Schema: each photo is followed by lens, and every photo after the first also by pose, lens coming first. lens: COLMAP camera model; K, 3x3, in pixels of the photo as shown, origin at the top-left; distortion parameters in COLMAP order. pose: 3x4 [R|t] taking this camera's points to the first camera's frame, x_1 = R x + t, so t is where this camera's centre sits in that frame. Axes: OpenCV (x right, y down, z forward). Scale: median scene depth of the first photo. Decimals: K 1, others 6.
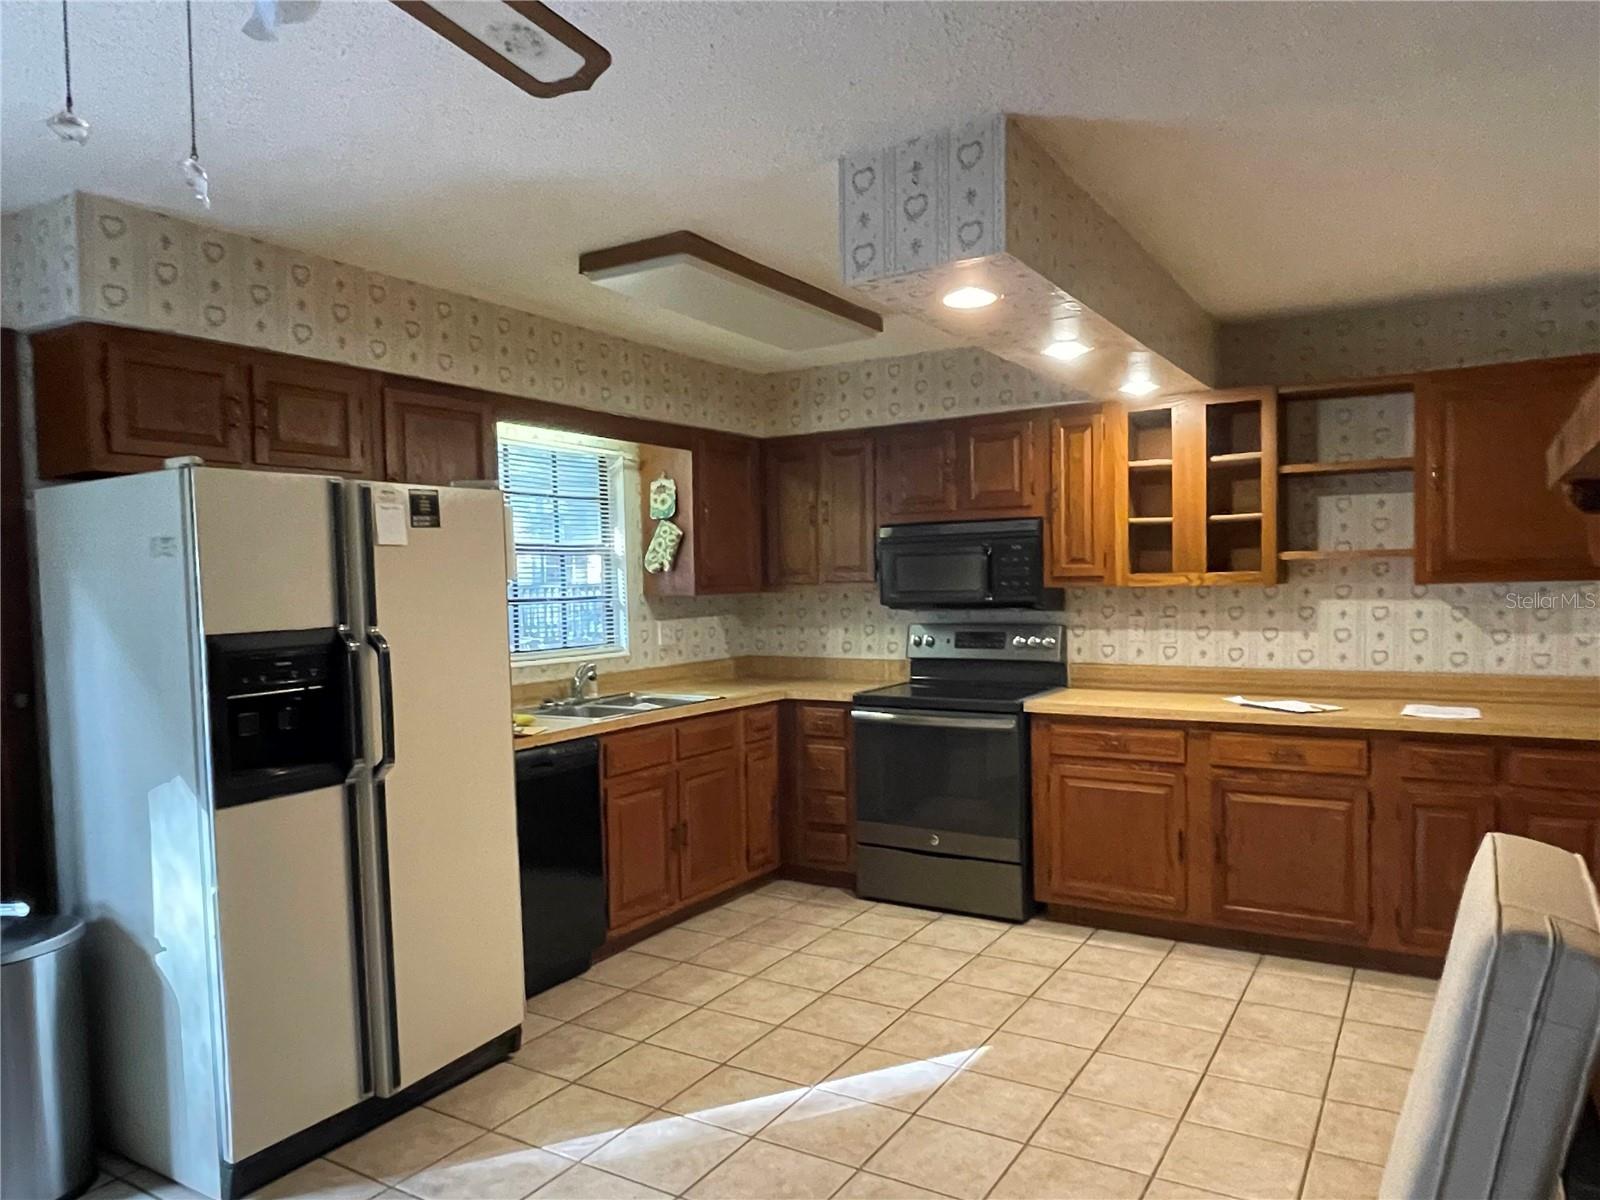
lens RADIAL K [[1085.7, 0, 780.5], [0, 1085.7, 608.8], [0, 0, 1]] dist [0.006129, -0.028507]
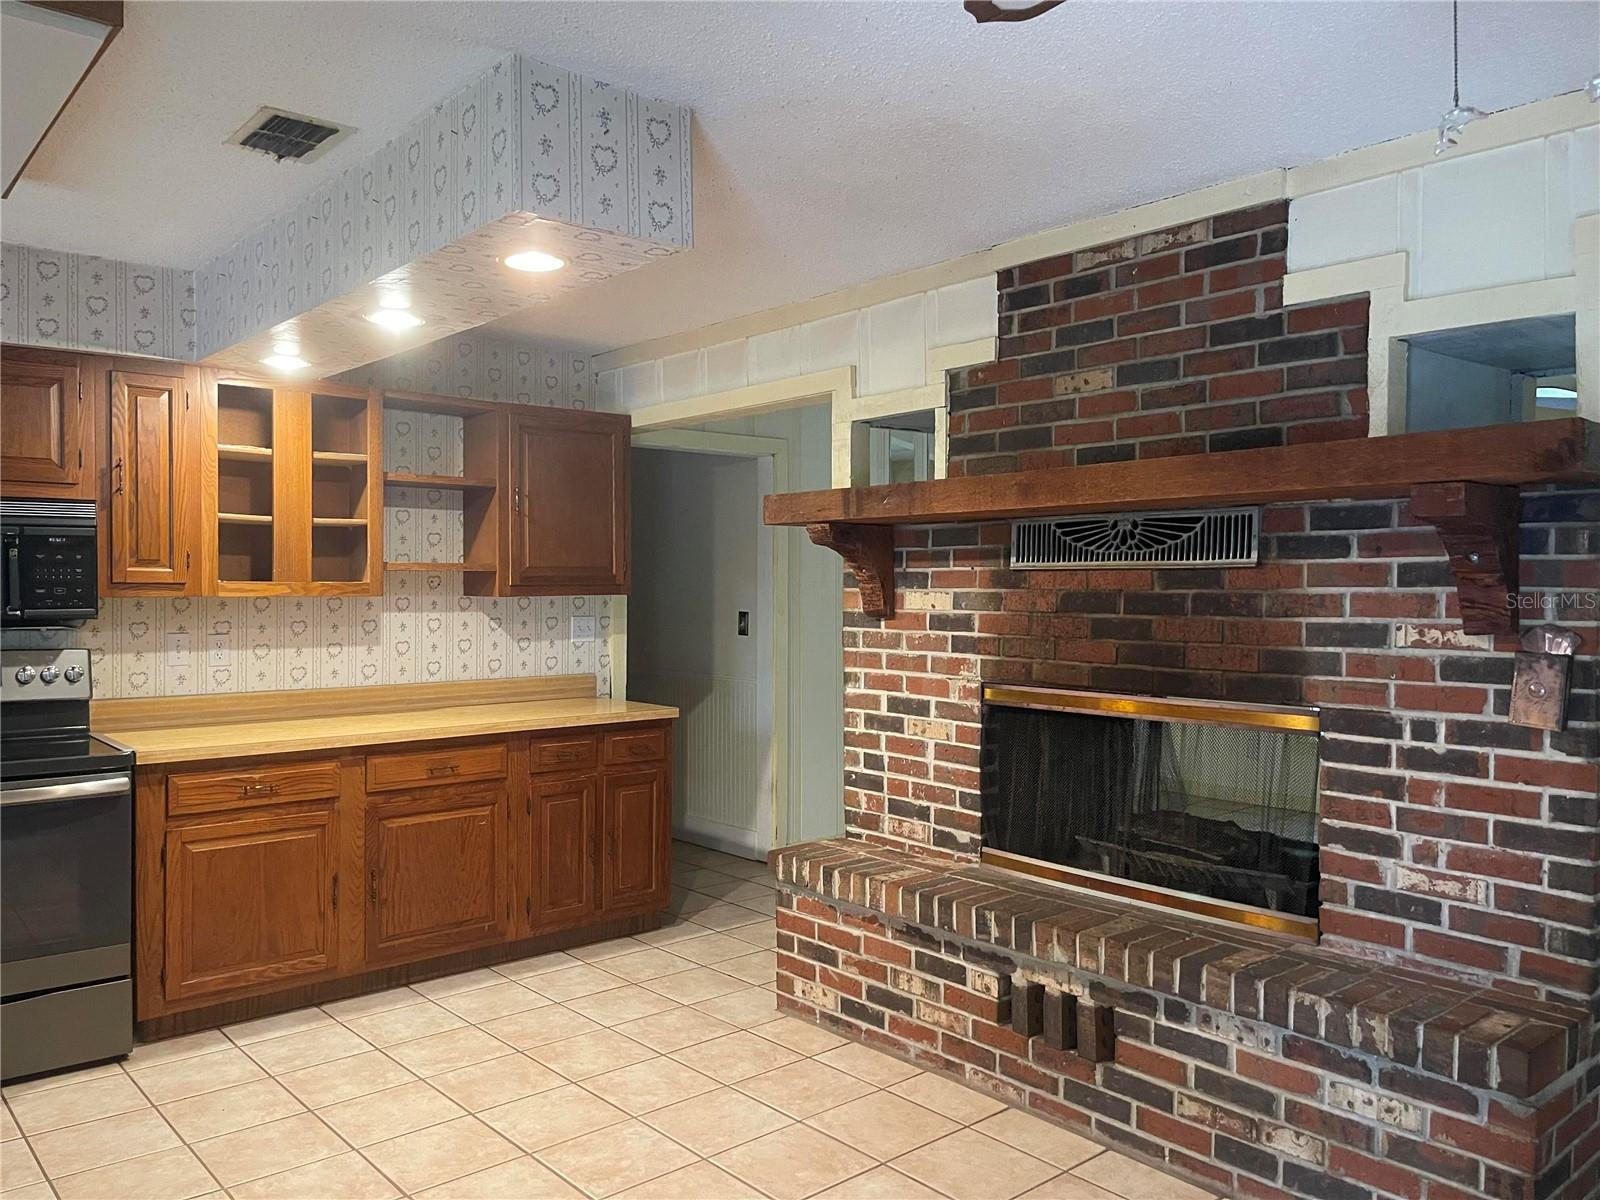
lens RADIAL K [[1219.3, 0, 801.4], [0, 1219.3, 594.0], [0, 0, 1]] dist [0.079858, -0.087575]
pose [[0.290644, 0.013940, 0.956730, -0.453076], [0.018089, 0.999635, -0.020060, 0.004158], [-0.956660, 0.023137, 0.290286, 0.324543]]
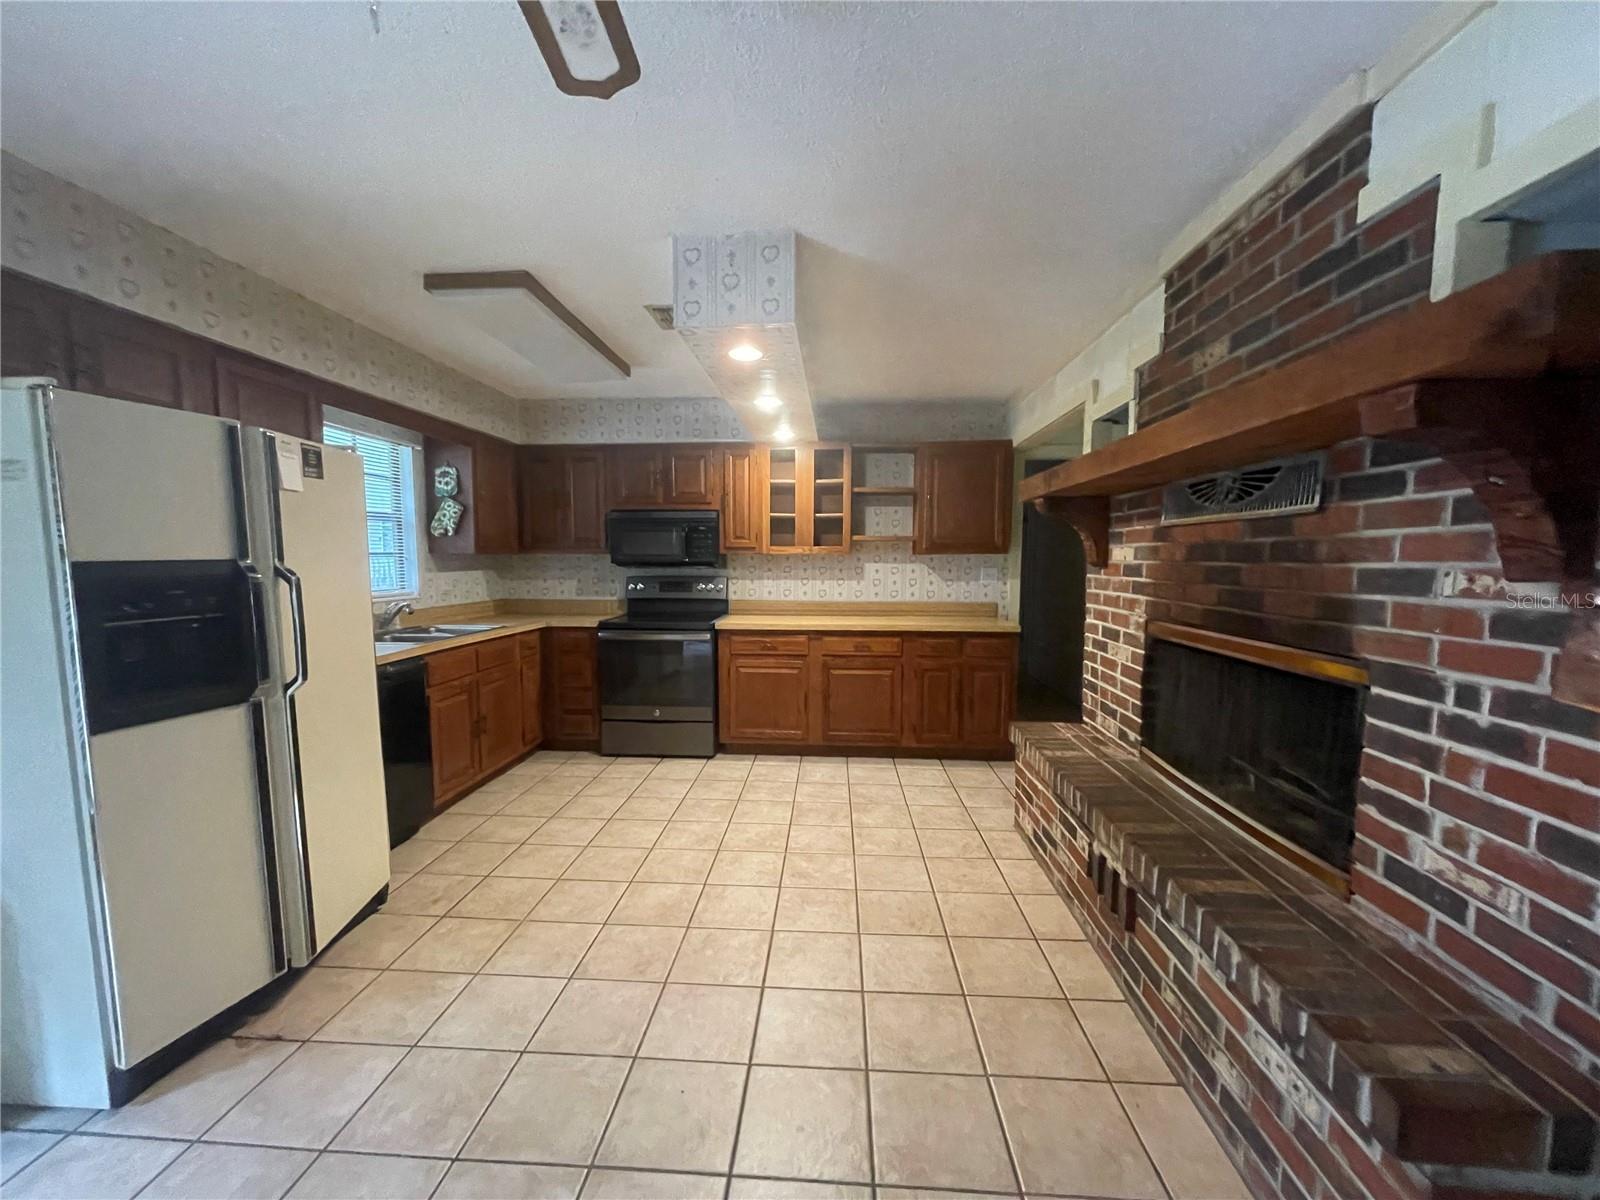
lens RADIAL K [[647.4, 0, 794.0], [0, 647.4, 609.8], [0, 0, 1]] dist [0.000532, 0.000033]
pose [[0.880877, -0.016604, 0.473054, -0.129805], [-0.006921, 0.998826, 0.047945, 0.019036], [-0.473295, -0.045508, 0.879728, 0.093449]]
